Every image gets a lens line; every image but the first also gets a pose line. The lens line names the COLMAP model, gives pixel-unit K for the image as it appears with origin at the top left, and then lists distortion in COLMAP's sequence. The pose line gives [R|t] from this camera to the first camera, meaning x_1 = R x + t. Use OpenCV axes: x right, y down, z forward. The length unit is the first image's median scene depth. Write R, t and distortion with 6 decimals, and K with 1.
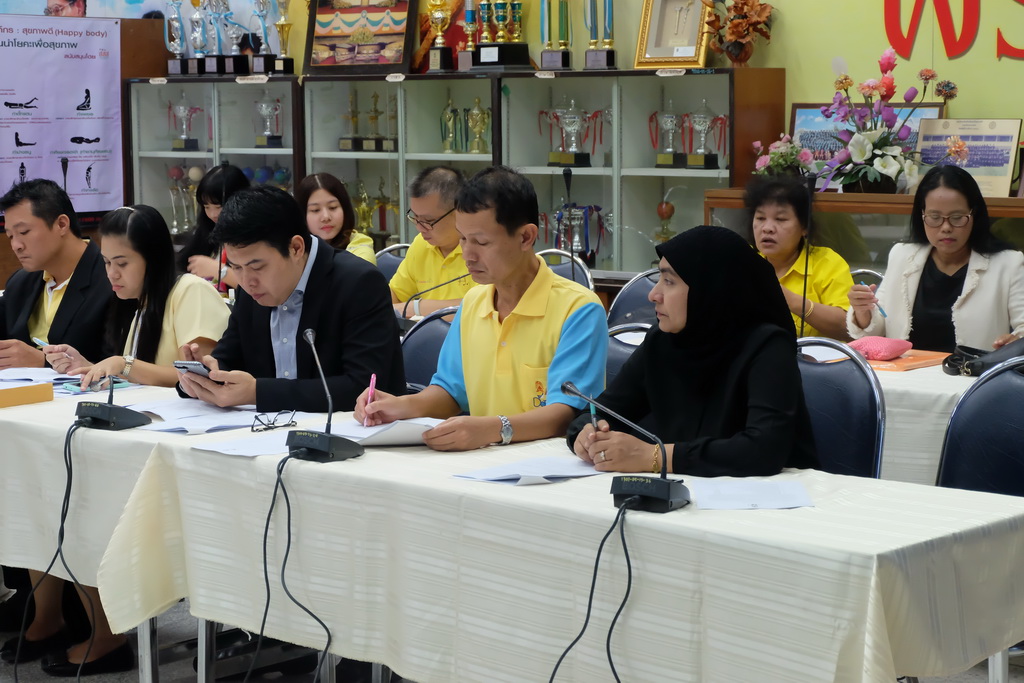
lens RADIAL K [[2164.0, 0, 534.0], [0, 2164.0, 311.7], [0, 0, 1]] dist [0.098372, 0.000000]
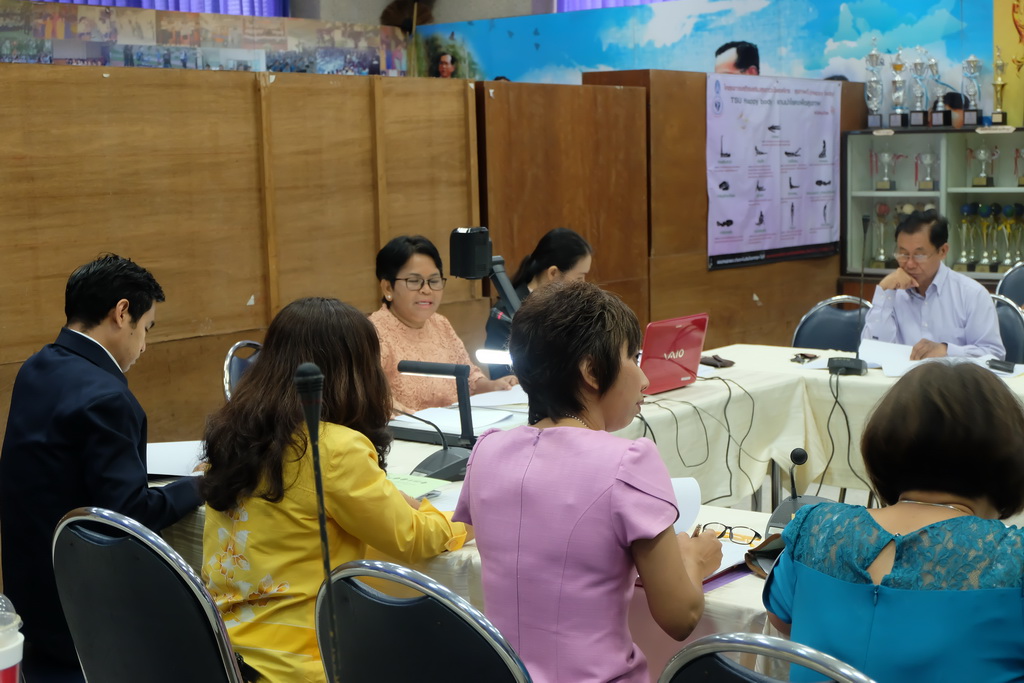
lens RADIAL K [[1557.3, 0, 543.3], [0, 1557.3, 333.6], [0, 0, 1]] dist [-0.057565, 0.000000]
pose [[0.998291, -0.019305, 0.055158, -0.449608], [0.018485, 0.999711, 0.015348, -0.013506], [-0.055438, -0.014302, 0.998360, 0.173254]]
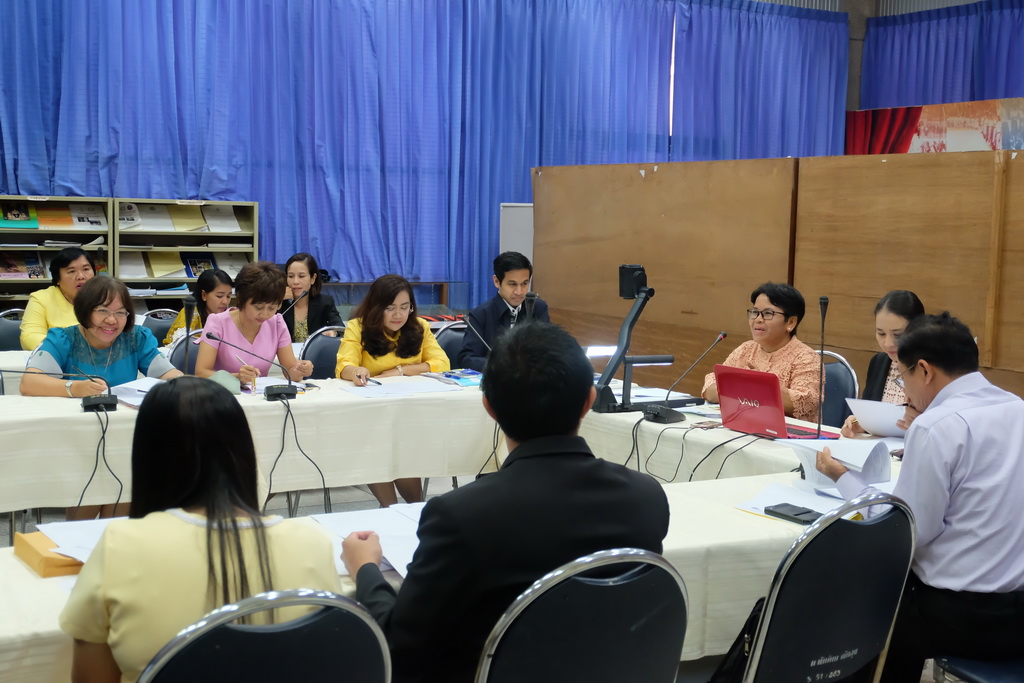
lens RADIAL K [[1355.4, 0, 533.3], [0, 1355.4, 305.5], [0, 0, 1]] dist [0.006022, 0.000000]
pose [[-0.310363, 0.064464, -0.948430, 0.108910], [-0.117556, 0.987437, 0.105585, -0.075528], [0.943321, 0.144263, -0.298886, 0.749786]]
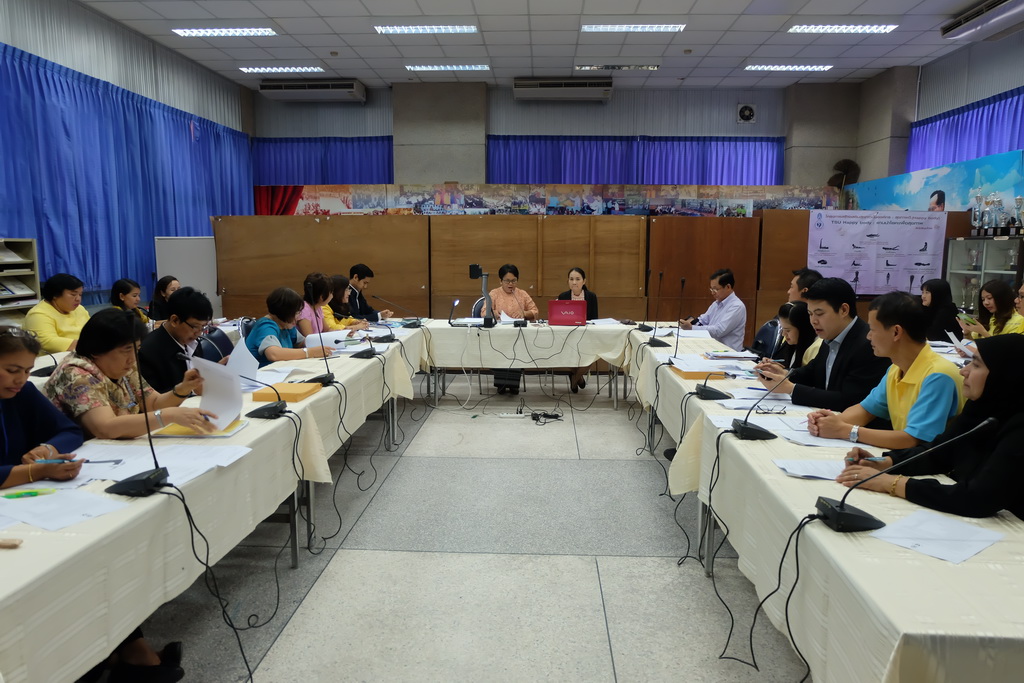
lens RADIAL K [[703.0, 0, 520.9], [0, 703.0, 333.9], [0, 0, 1]] dist [-0.060046, 0.070705]
pose [[0.630298, 0.111615, -0.768288, 0.112300], [-0.087429, 0.993521, 0.072610, -0.023294], [0.771415, 0.021405, 0.635972, 0.218753]]
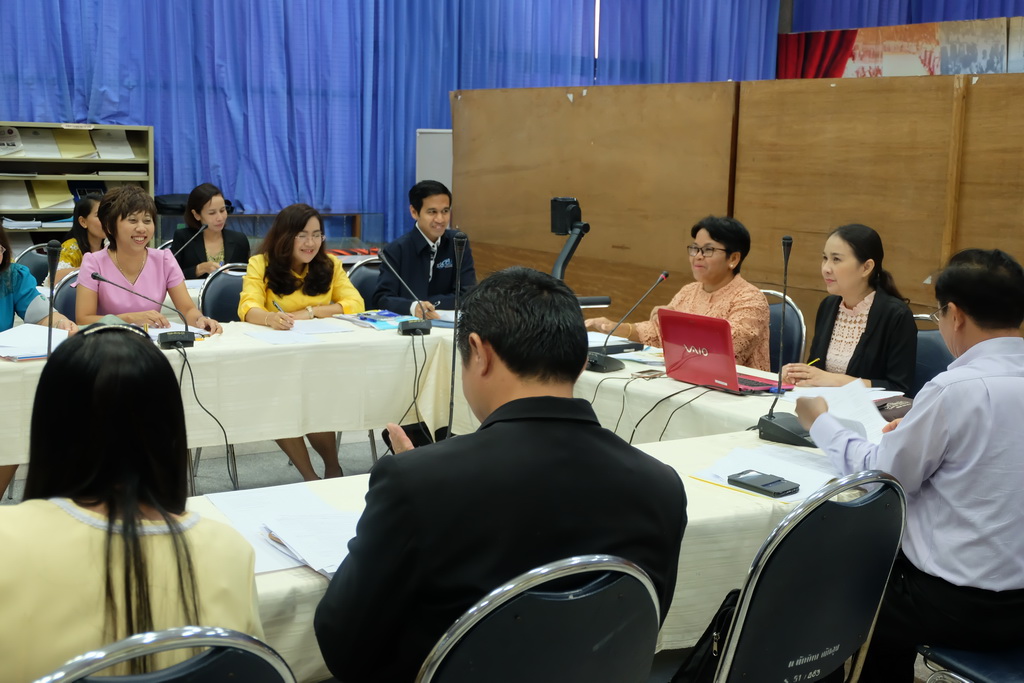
lens RADIAL K [[1355.4, 0, 540.7], [0, 1355.4, 314.7], [0, 0, 1]] dist [0.006022, 0.000000]
pose [[-0.243335, 0.123576, -0.962038, 0.061663], [-0.124174, 0.979720, 0.157256, -0.073822], [0.961961, 0.157726, -0.223055, 0.729676]]
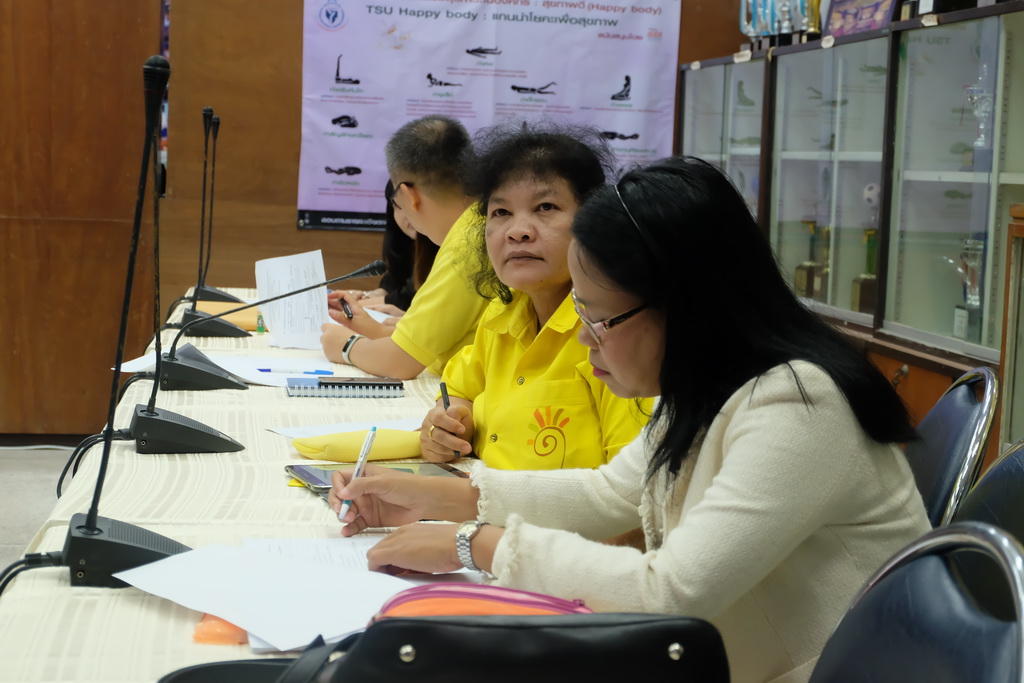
lens RADIAL K [[1819.2, 0, 503.3], [0, 1819.2, 347.8], [0, 0, 1]] dist [-0.029038, 0.000000]
pose [[0.771338, 0.102377, -0.628138, 0.231584], [-0.104881, 0.993930, 0.033205, -0.017531], [0.627725, 0.040267, 0.777393, 0.470608]]
